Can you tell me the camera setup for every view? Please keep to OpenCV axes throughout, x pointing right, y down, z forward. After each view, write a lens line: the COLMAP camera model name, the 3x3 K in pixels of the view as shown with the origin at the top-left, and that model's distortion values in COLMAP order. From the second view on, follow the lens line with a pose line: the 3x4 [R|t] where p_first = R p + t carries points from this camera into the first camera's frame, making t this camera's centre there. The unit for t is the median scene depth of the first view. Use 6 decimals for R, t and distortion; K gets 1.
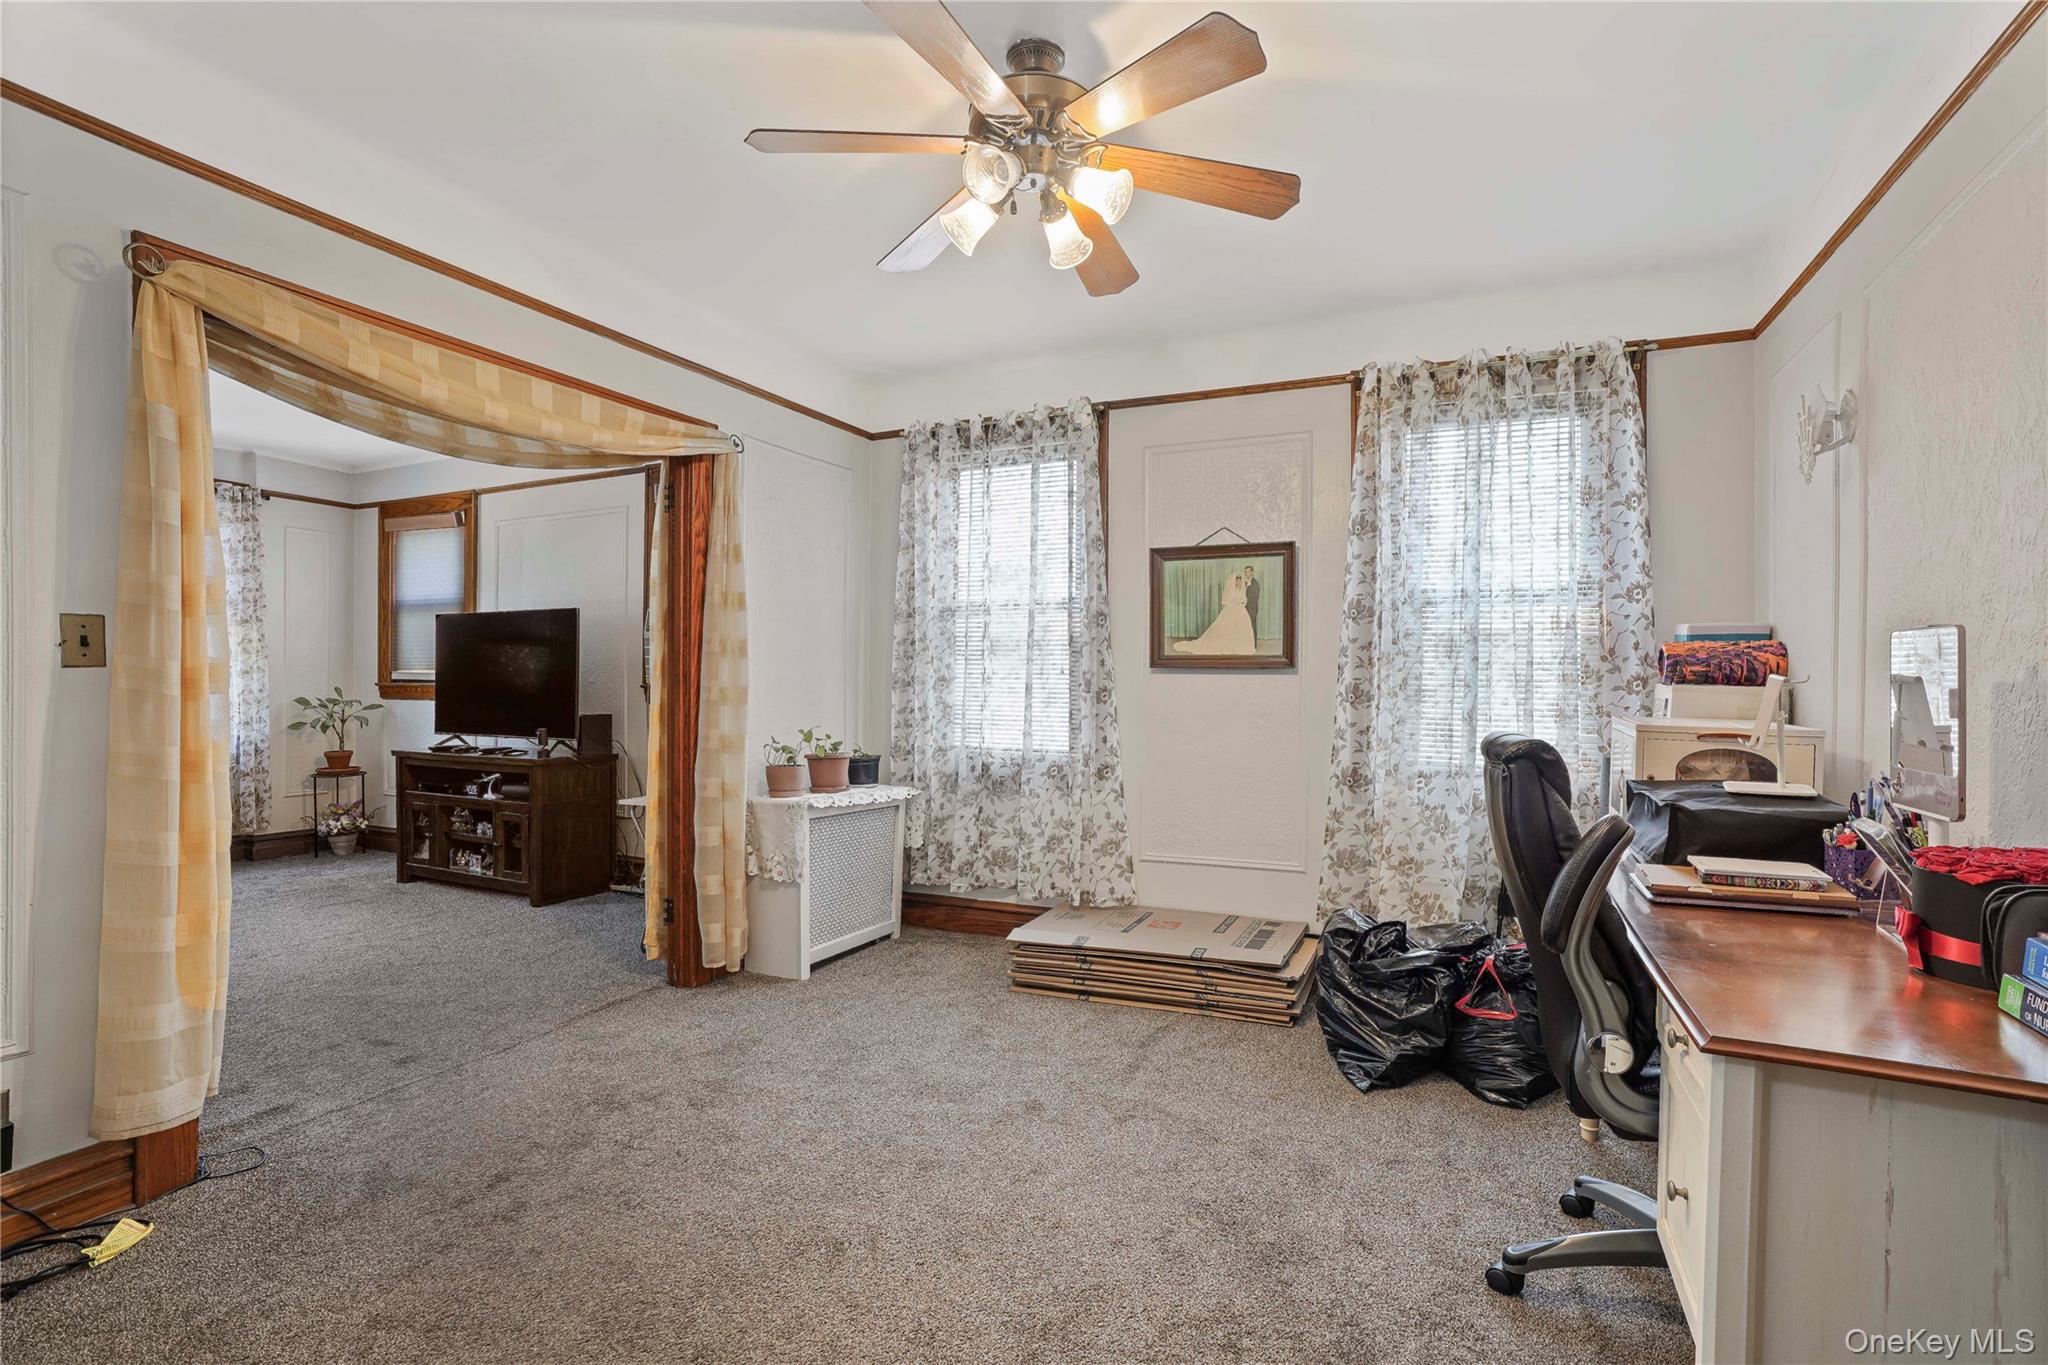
lens RADIAL K [[927.5, 0, 1025.4], [0, 927.5, 694.2], [0, 0, 1]] dist [0.001844, 0.000611]
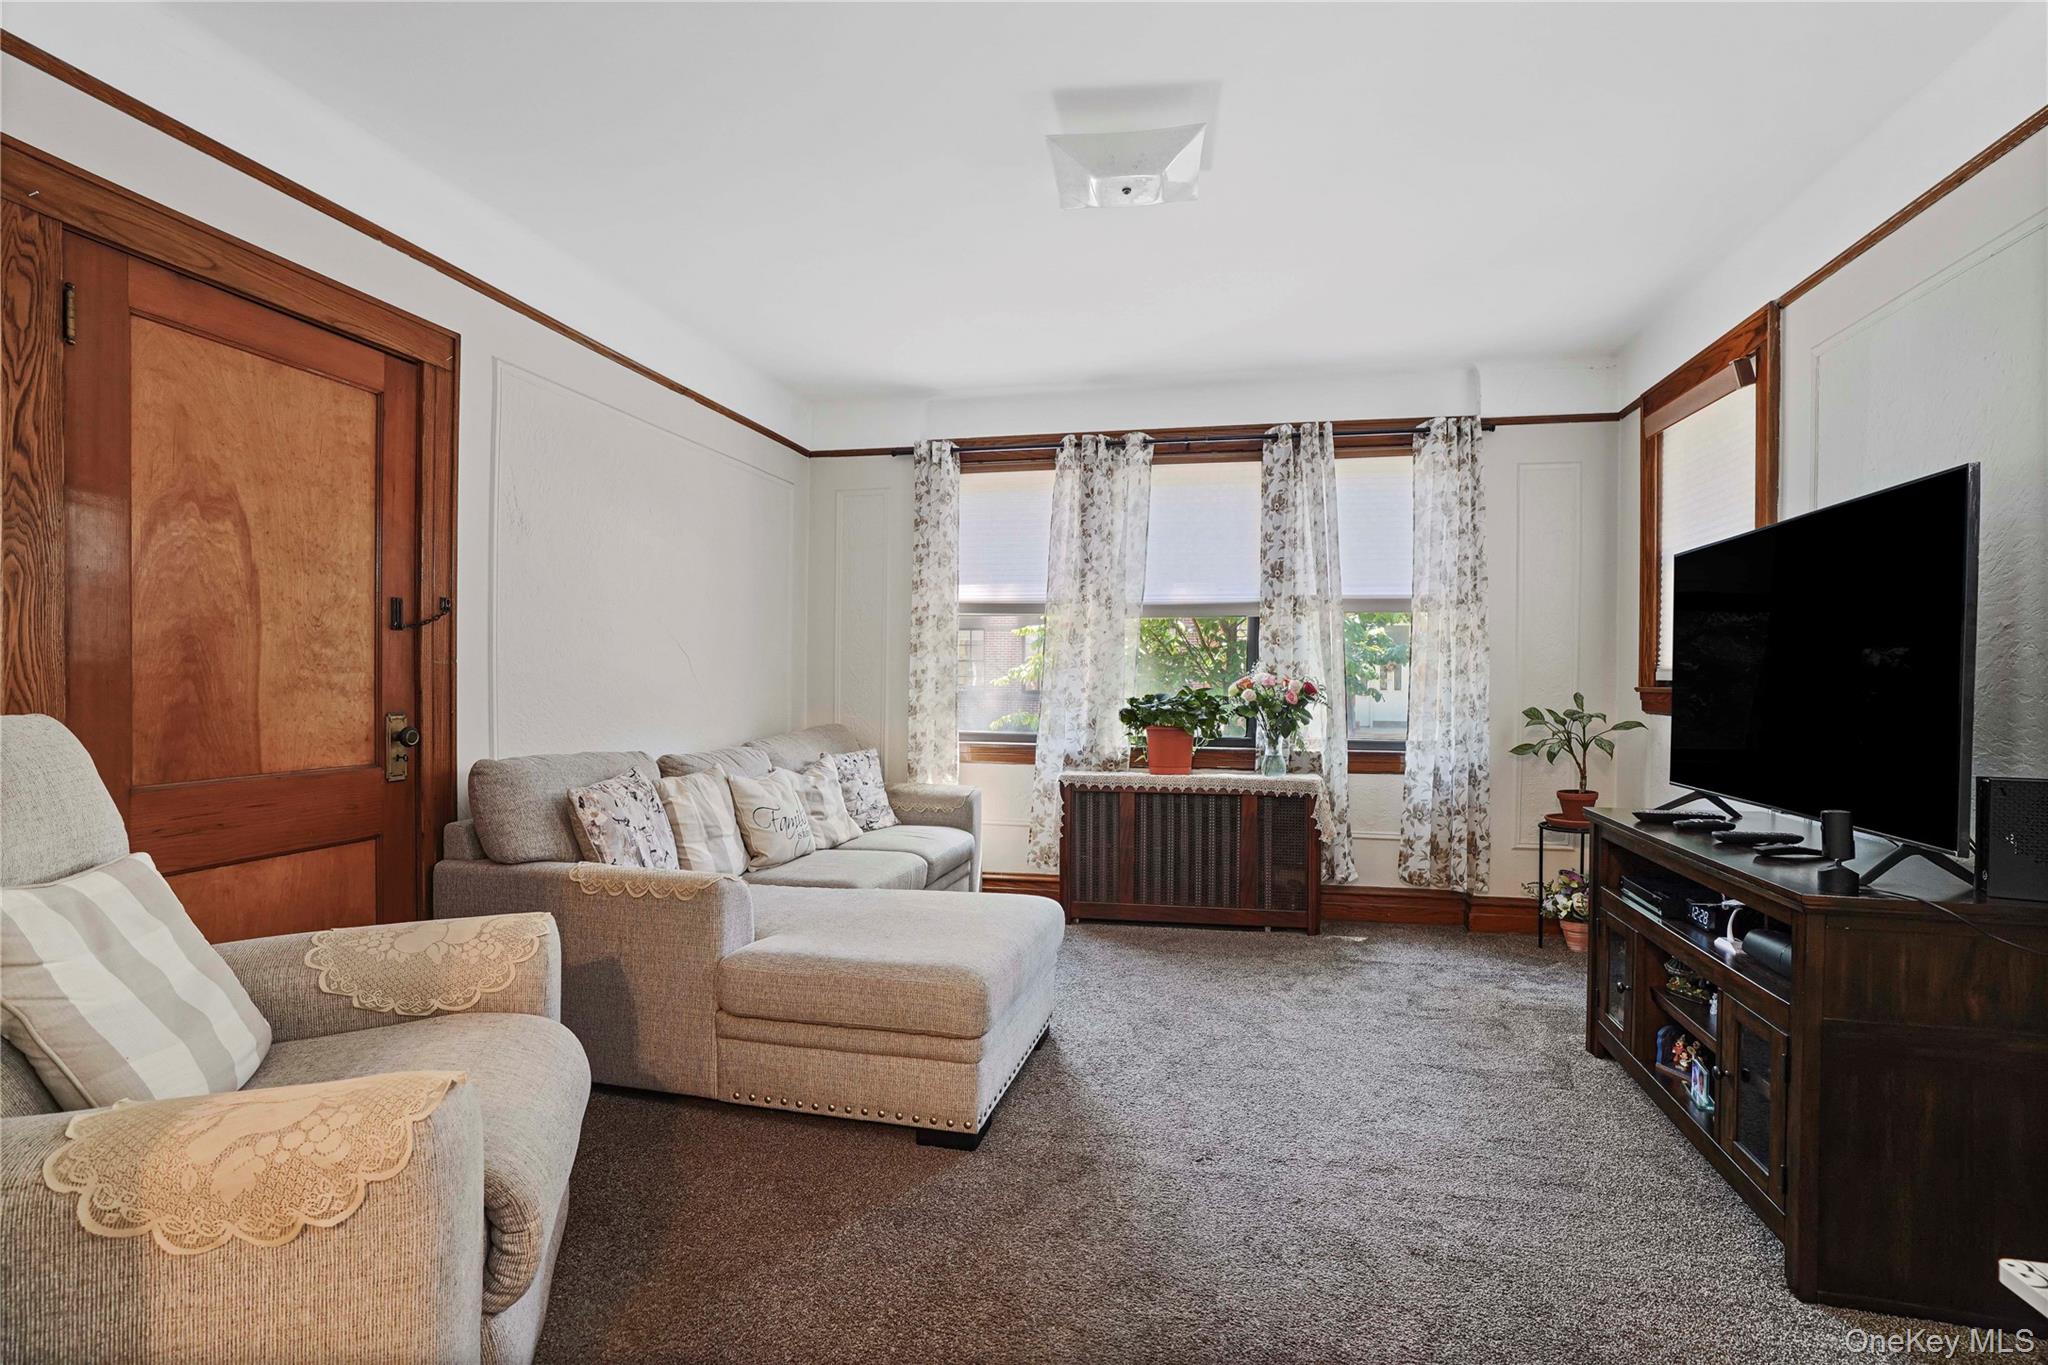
lens RADIAL K [[928.9, 0, 1025.5], [0, 928.9, 690.9], [0, 0, 1]] dist [-0.037025, 0.000059]
pose [[0.220672, 0.005641, -0.975332, -0.205581], [-0.018421, 0.999829, 0.001615, -0.003348], [0.975174, 0.017610, 0.220738, 0.500008]]
